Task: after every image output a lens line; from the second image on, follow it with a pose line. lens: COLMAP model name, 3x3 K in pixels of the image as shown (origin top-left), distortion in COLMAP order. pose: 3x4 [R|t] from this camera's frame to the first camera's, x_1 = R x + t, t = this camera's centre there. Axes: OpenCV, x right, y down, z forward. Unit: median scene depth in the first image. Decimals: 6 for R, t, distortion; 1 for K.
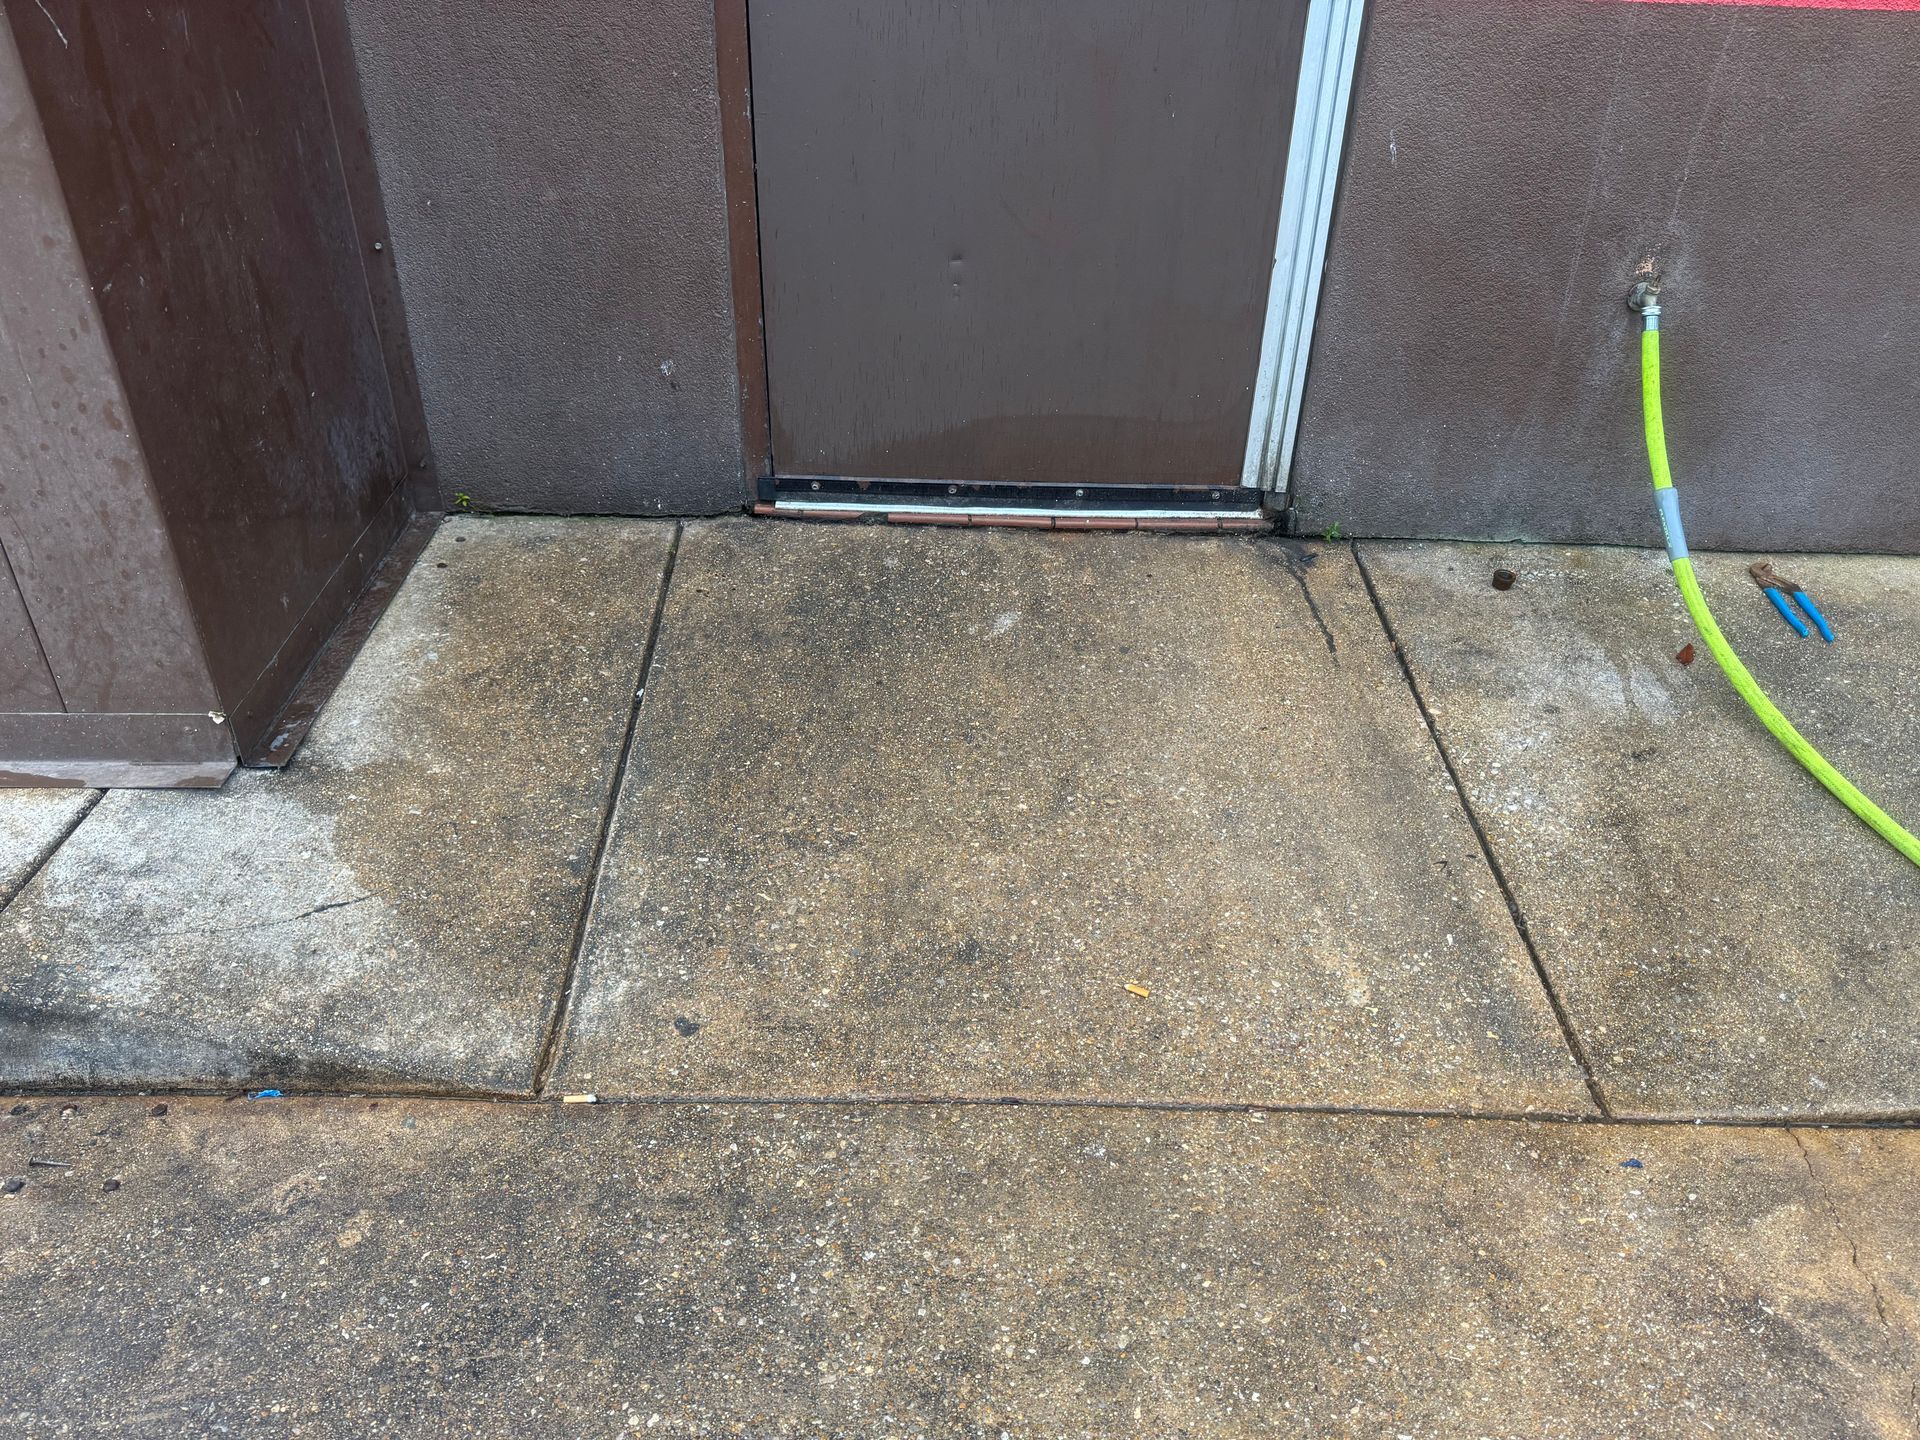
lens RADIAL K [[1352.8, 0, 960.0], [0, 1352.8, 720.0], [0, 0, 1]] dist [0.050790, -0.081823]
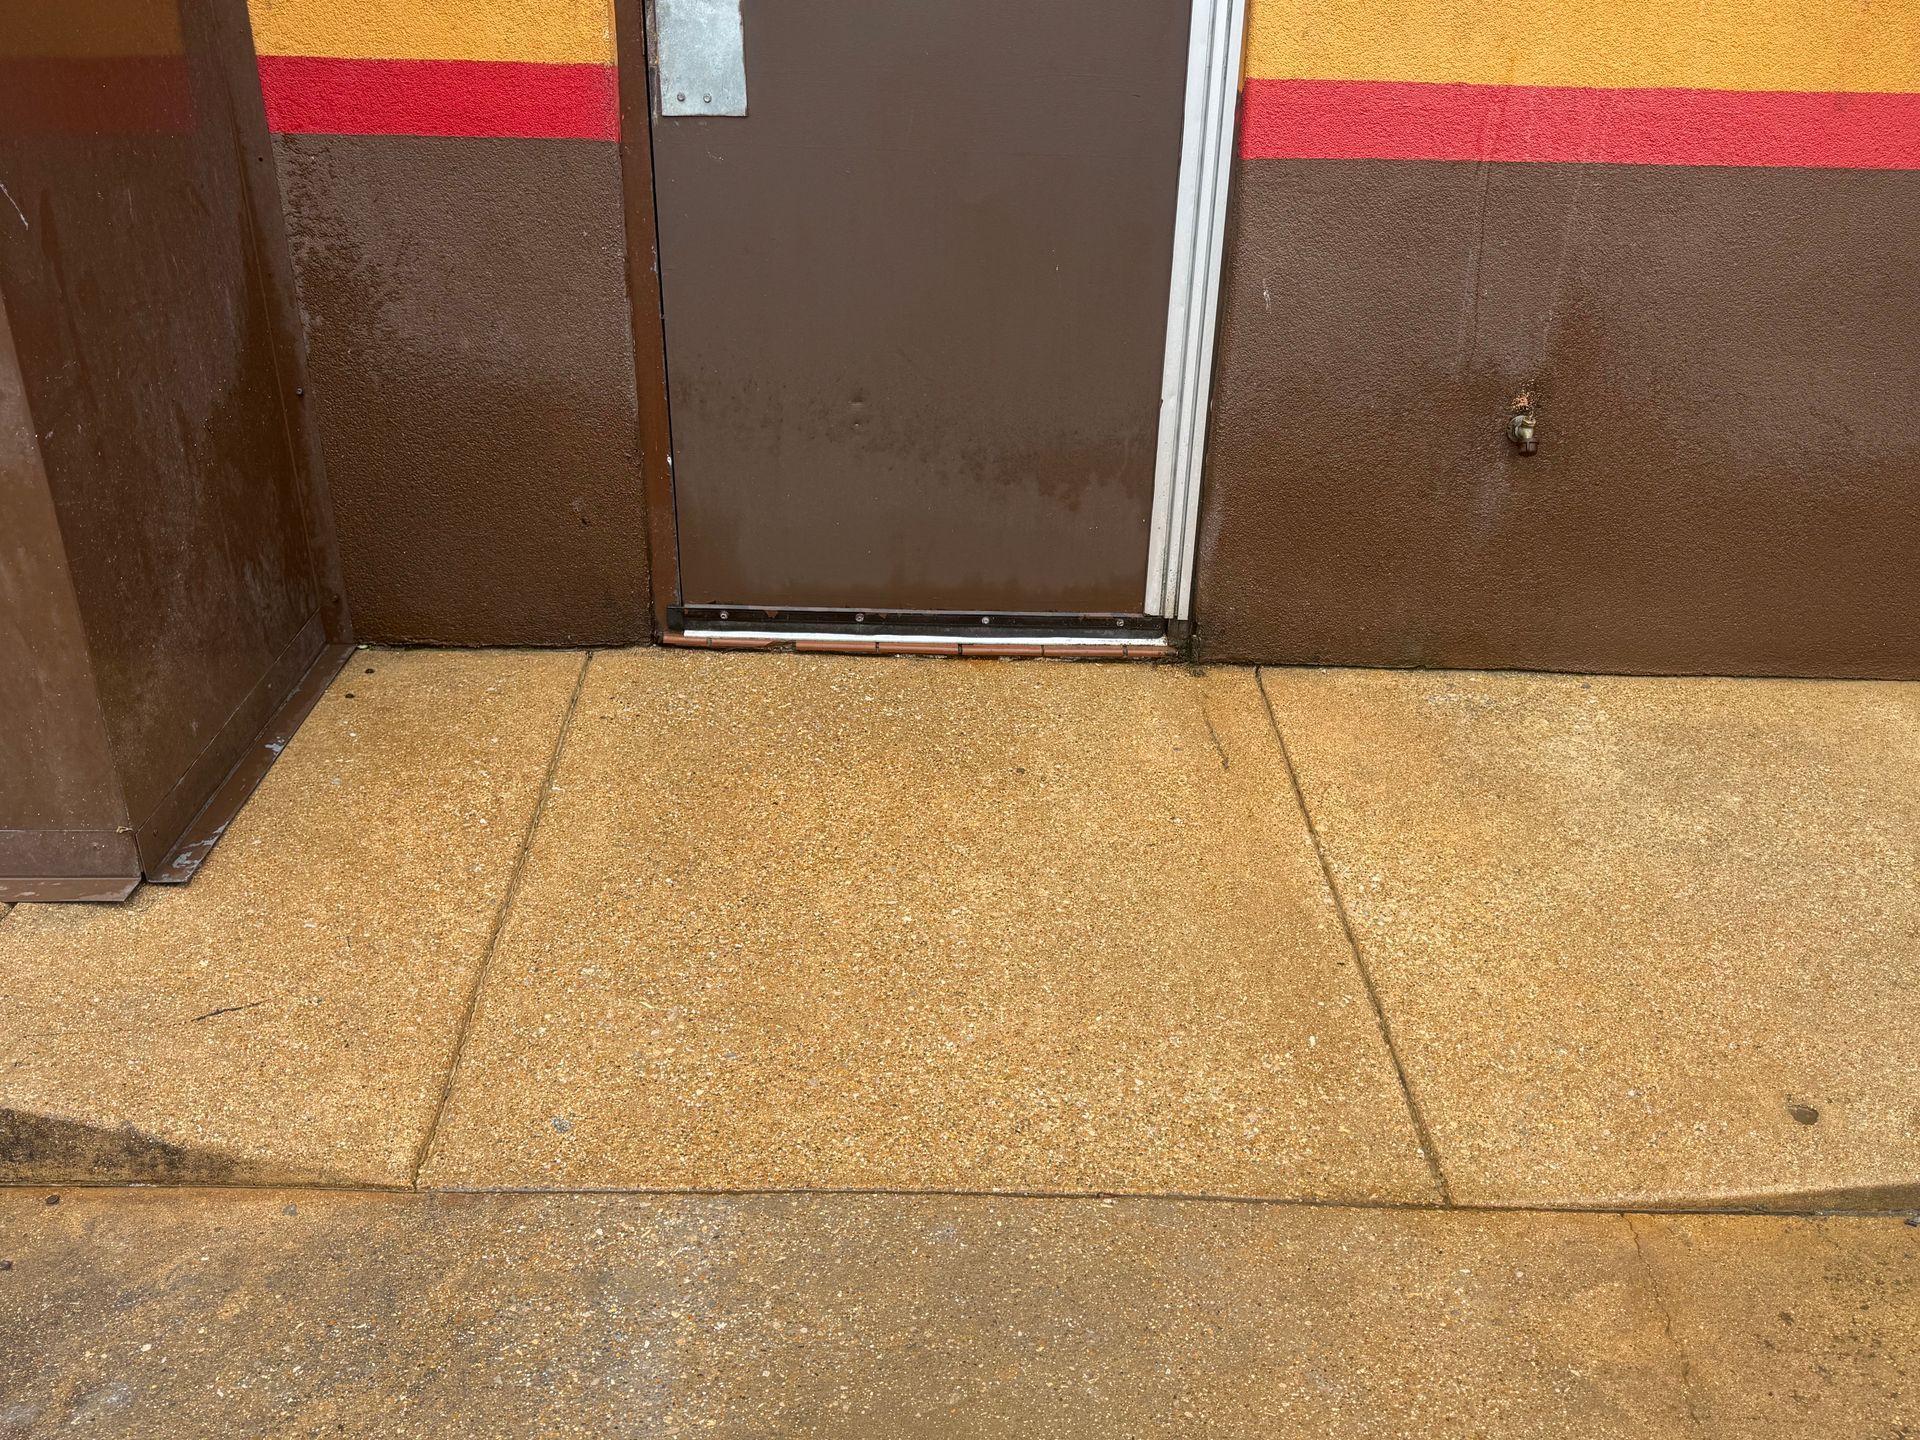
lens RADIAL K [[1572.5, 0, 960.0], [0, 1572.5, 720.0], [0, 0, 1]] dist [0.040100, -0.068798]
pose [[0.999978, -0.006271, -0.002306, 0.111276], [0.005963, 0.993293, -0.115470, 0.063752], [0.003015, 0.115454, 0.993308, -0.239099]]
